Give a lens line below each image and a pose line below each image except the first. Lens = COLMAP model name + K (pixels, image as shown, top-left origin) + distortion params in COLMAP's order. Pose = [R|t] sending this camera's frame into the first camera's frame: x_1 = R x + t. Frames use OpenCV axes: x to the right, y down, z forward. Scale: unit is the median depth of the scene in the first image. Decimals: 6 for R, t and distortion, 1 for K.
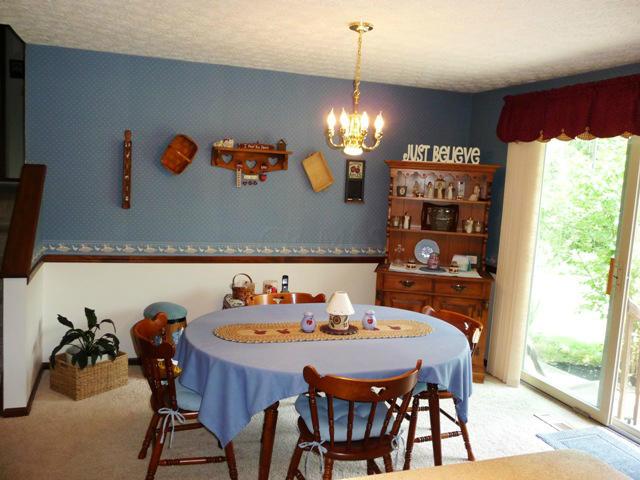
lens RADIAL K [[561.6, 0, 319.4], [0, 561.6, 252.4], [0, 0, 1]] dist [-0.016087, 0.001027]
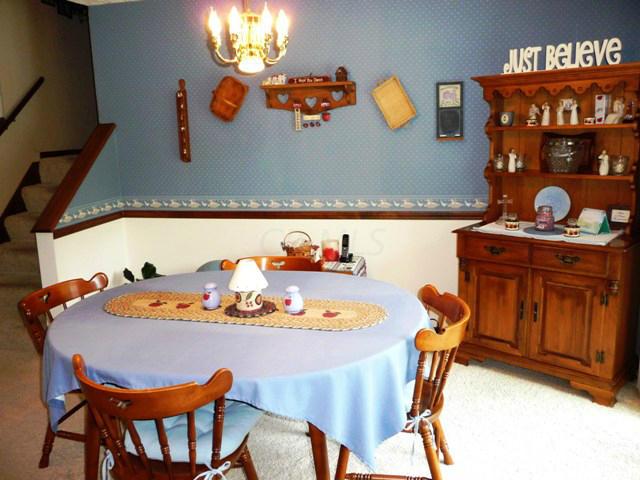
lens RADIAL K [[563.9, 0, 313.5], [0, 563.9, 240.0], [0, 0, 1]] dist [-0.045992, 0.045054]
pose [[0.841274, 0.025660, -0.540000, 0.338891], [0.005687, 0.998398, 0.056302, 0.002350], [0.540579, -0.050437, 0.839780, 0.280306]]
